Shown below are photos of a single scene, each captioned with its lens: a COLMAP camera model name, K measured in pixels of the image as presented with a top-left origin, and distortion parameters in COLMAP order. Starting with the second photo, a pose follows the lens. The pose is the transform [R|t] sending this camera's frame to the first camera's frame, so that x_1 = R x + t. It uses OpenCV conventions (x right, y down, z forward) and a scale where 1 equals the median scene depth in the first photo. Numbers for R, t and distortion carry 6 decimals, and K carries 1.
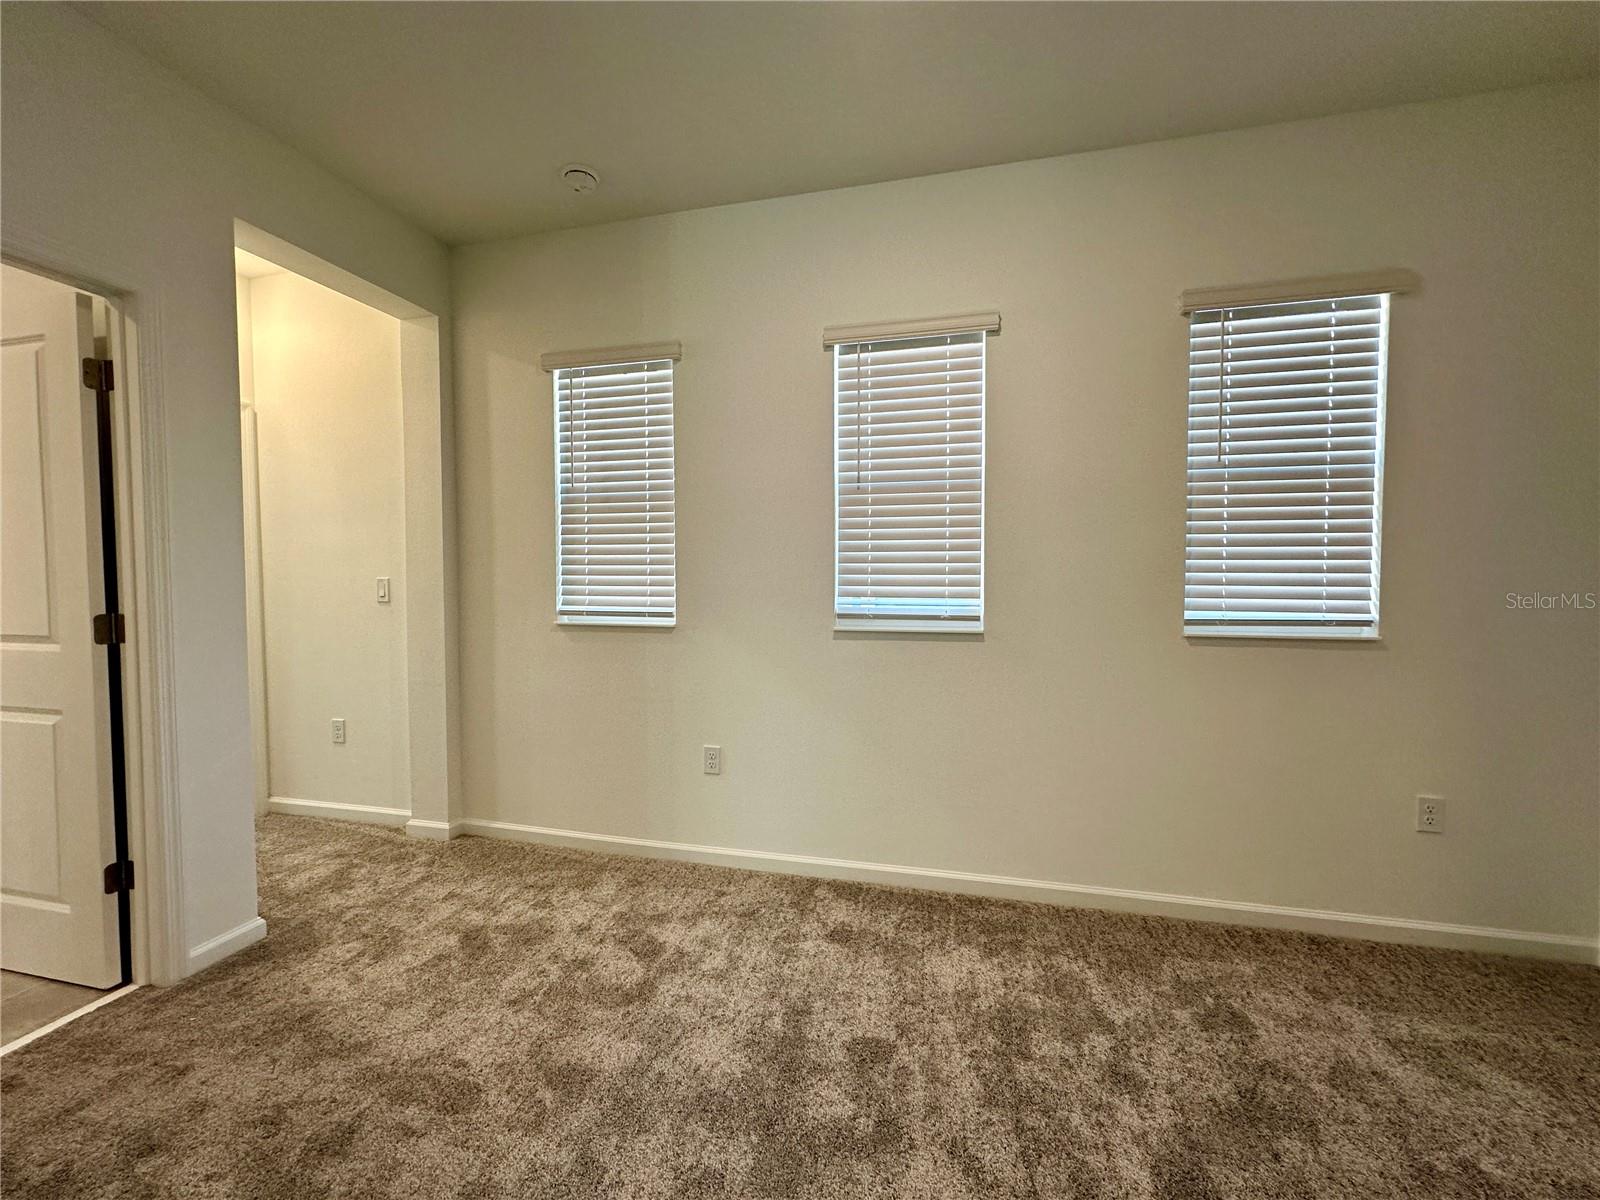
lens RADIAL K [[639.2, 0, 800.2], [0, 639.2, 603.0], [0, 0, 1]] dist [-0.002208, 0.000301]
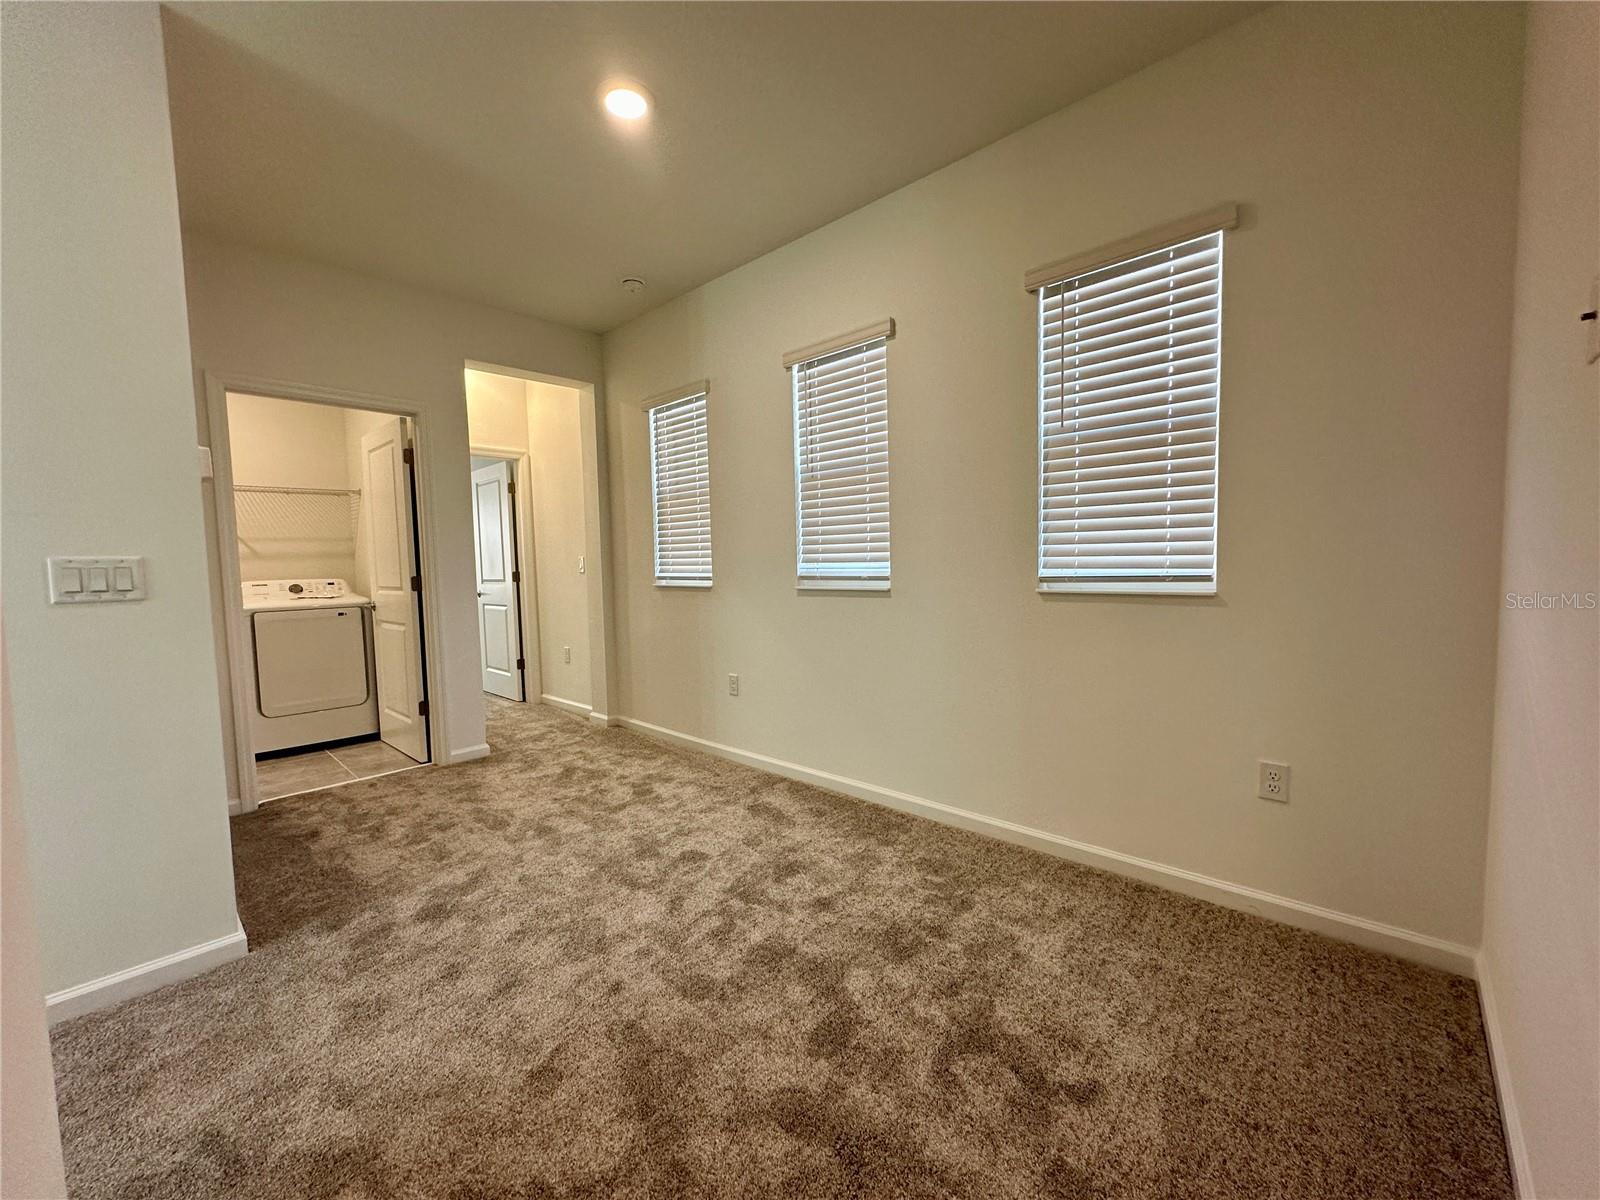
lens RADIAL K [[639.2, 0, 797.4], [0, 639.2, 602.9], [0, 0, 1]] dist [-0.002208, 0.000301]
pose [[0.874080, 0.012354, -0.485625, 0.774831], [0.003931, 0.999464, 0.032501, 0.033223], [0.485766, -0.030317, 0.873563, -0.144264]]
